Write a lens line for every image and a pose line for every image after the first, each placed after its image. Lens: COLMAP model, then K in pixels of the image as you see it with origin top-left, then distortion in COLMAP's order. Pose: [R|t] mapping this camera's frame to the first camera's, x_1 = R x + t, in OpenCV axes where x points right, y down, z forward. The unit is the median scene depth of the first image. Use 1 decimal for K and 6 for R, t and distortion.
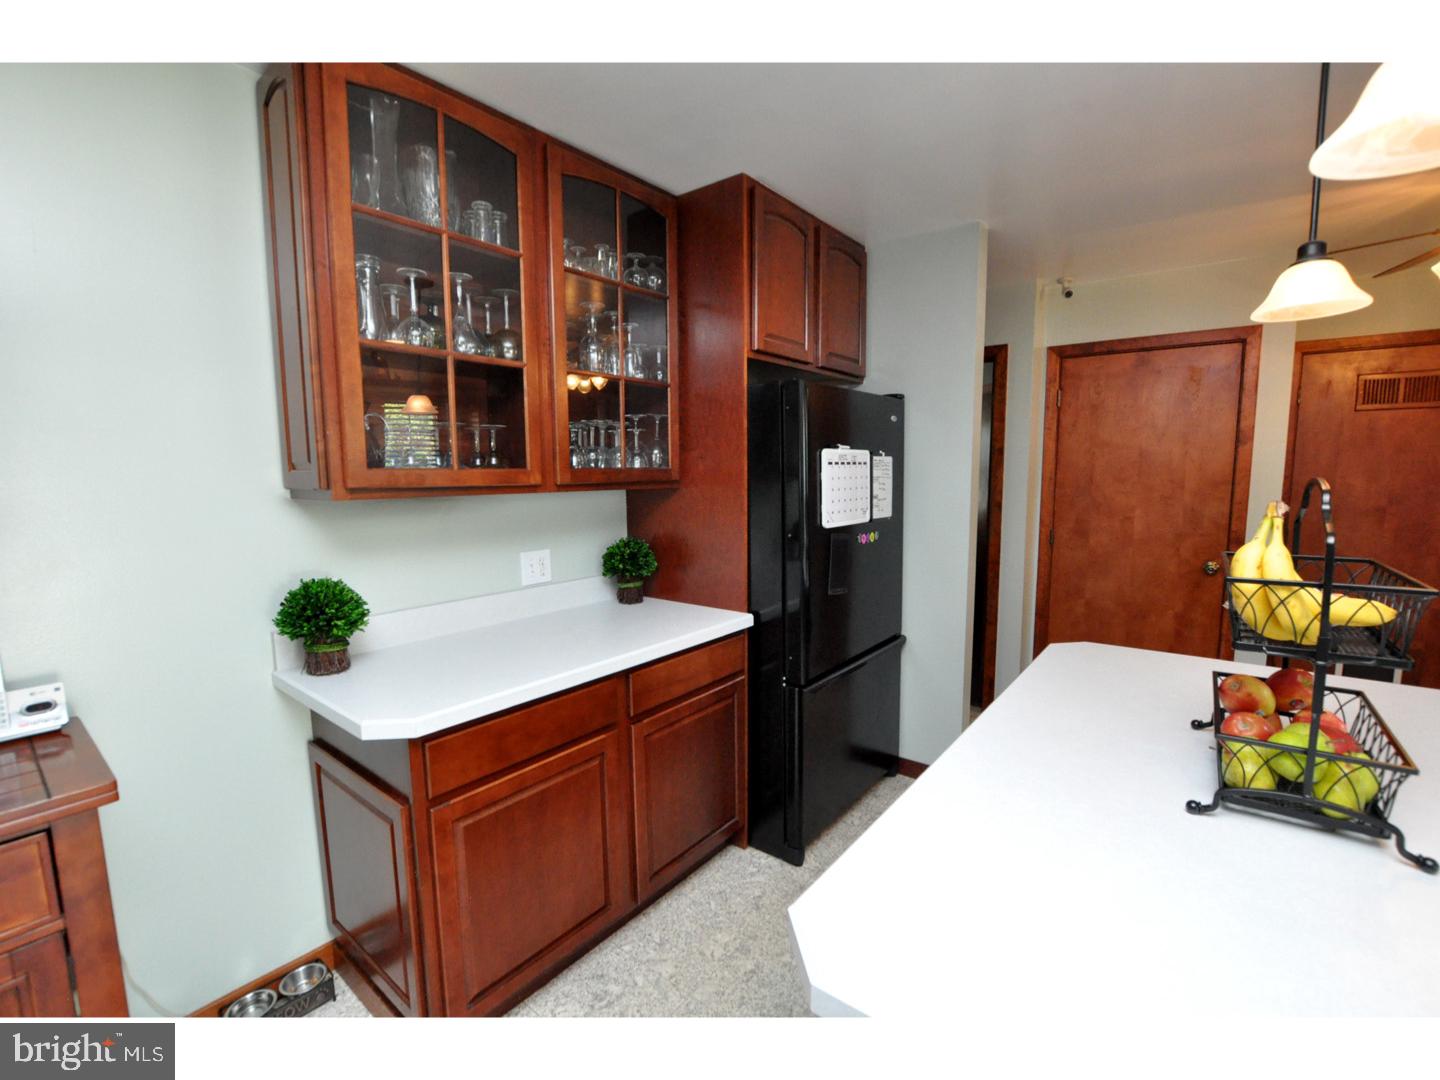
lens RADIAL K [[634.0, 0, 720.2], [0, 634.0, 545.5], [0, 0, 1]] dist [-0.032656, 0.004959]
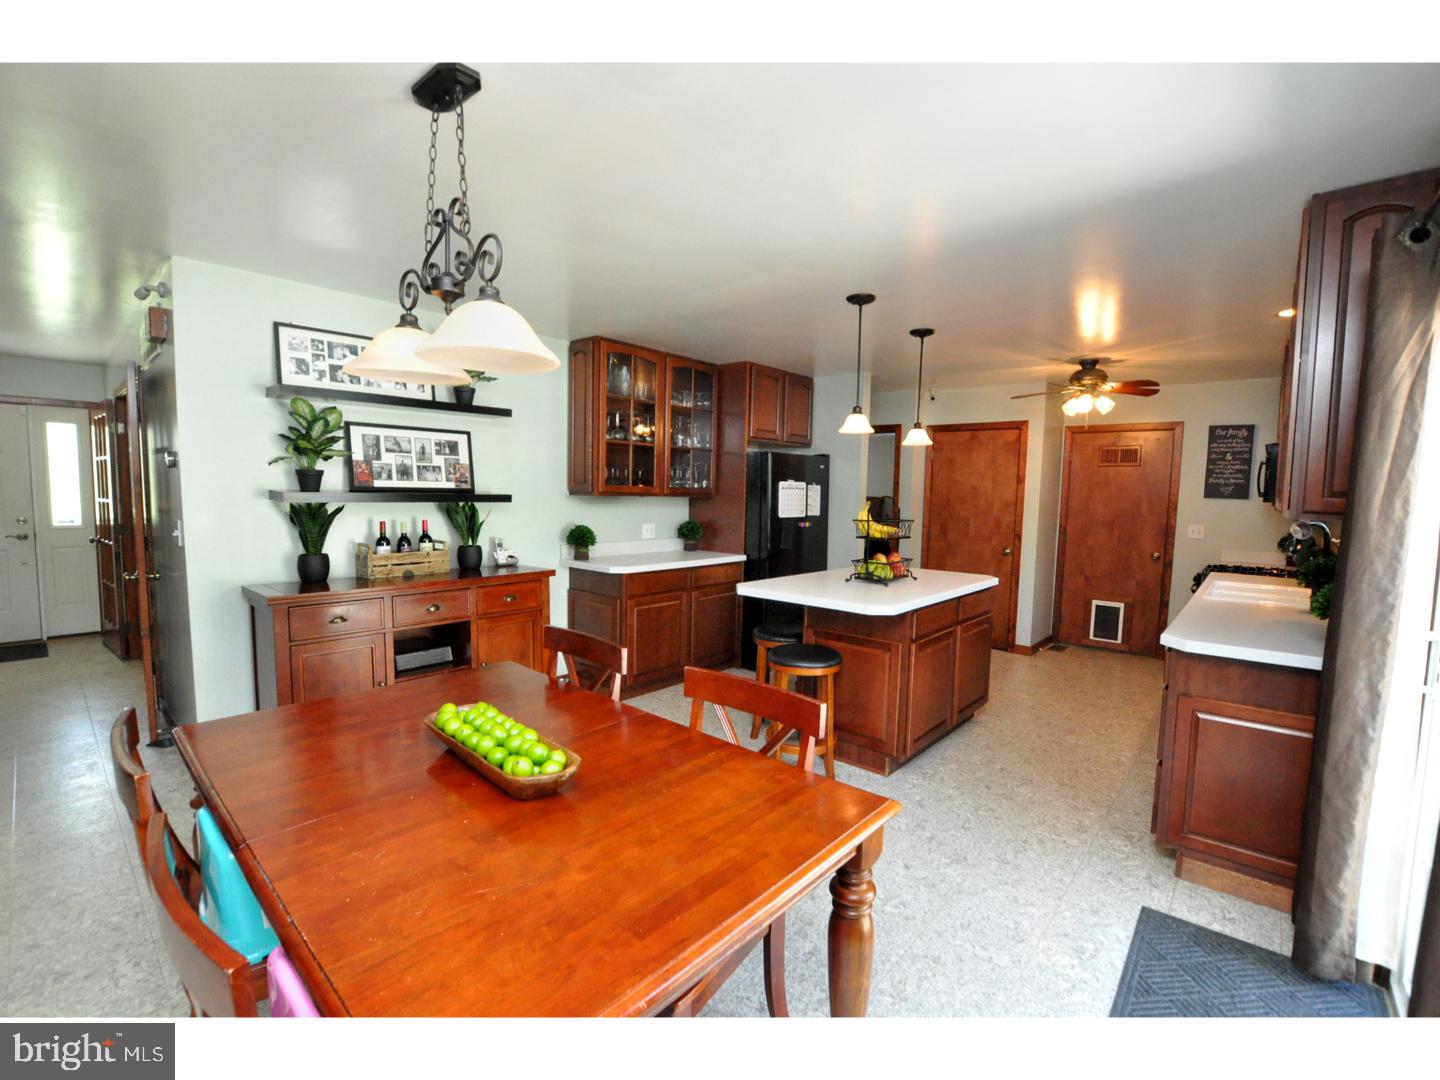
lens RADIAL K [[638.5, 0, 720.0], [0, 638.5, 540.0], [0, 0, 1]] dist [-0.019471, 0.000228]
pose [[0.998038, 0.033981, -0.052579, 0.070251], [-0.036101, 0.998551, -0.039919, 0.135356], [0.051146, 0.041739, 0.997819, -1.122348]]
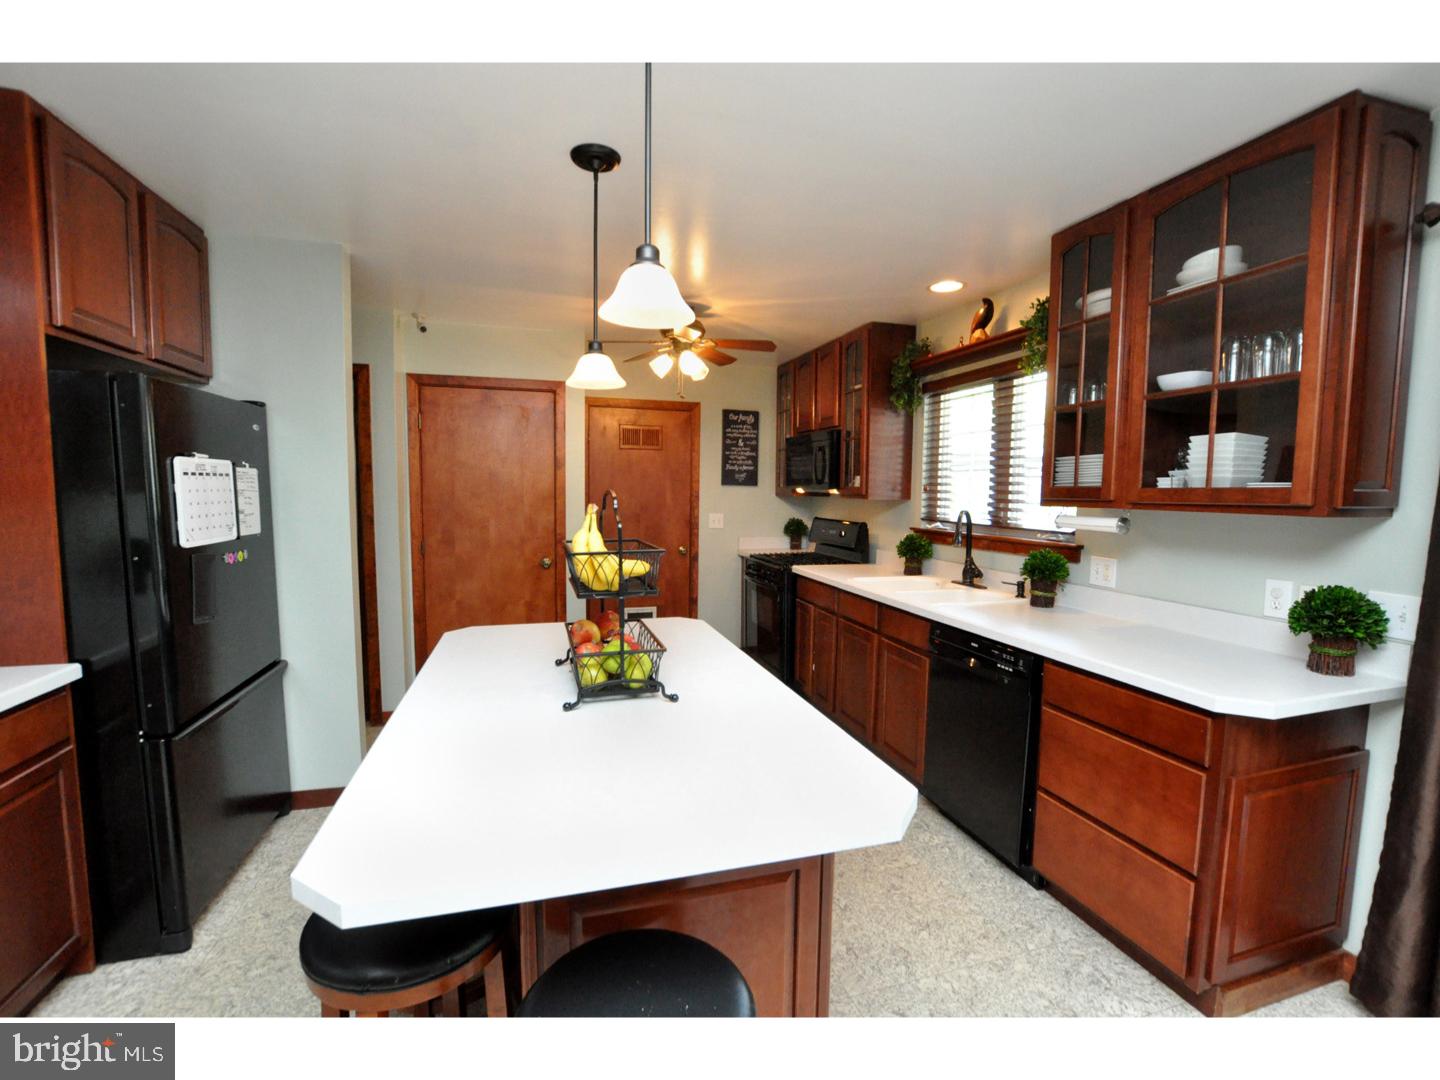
lens RADIAL K [[638.5, 0, 720.0], [0, 638.5, 540.0], [0, 0, 1]] dist [-0.019471, 0.000228]
pose [[0.580452, -0.049341, 0.812799, -0.098474], [0.080552, 0.996746, 0.002982, 0.016821], [-0.810301, 0.063742, 0.582537, -0.086439]]
